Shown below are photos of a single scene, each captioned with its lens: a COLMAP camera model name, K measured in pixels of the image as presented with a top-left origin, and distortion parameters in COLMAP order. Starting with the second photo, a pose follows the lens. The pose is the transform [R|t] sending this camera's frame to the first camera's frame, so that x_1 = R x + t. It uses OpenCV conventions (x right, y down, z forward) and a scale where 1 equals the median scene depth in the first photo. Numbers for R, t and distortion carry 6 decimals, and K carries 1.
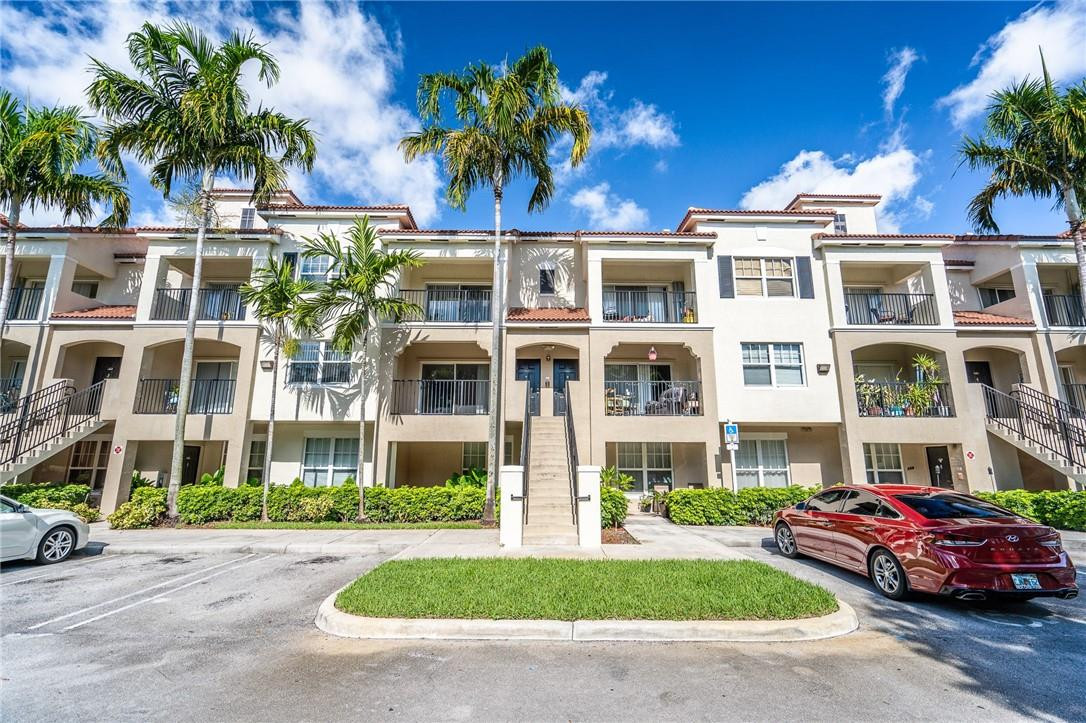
lens RADIAL K [[487.6, 0, 541.7], [0, 487.6, 365.1], [0, 0, 1]] dist [-0.004806, 0.001416]
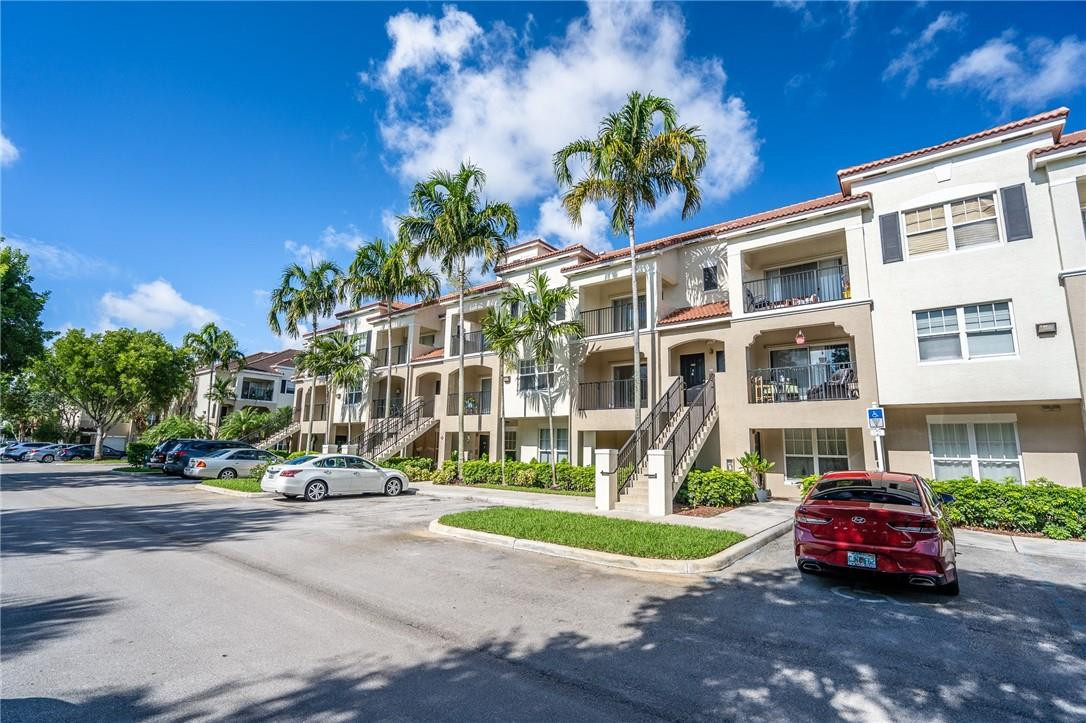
lens RADIAL K [[487.6, 0, 539.1], [0, 487.6, 365.1], [0, 0, 1]] dist [-0.004806, 0.001416]
pose [[0.785194, -0.093901, -0.612089, 0.405884], [0.109964, 0.993870, -0.011407, -0.014812], [0.609409, -0.058352, 0.790706, -0.086458]]
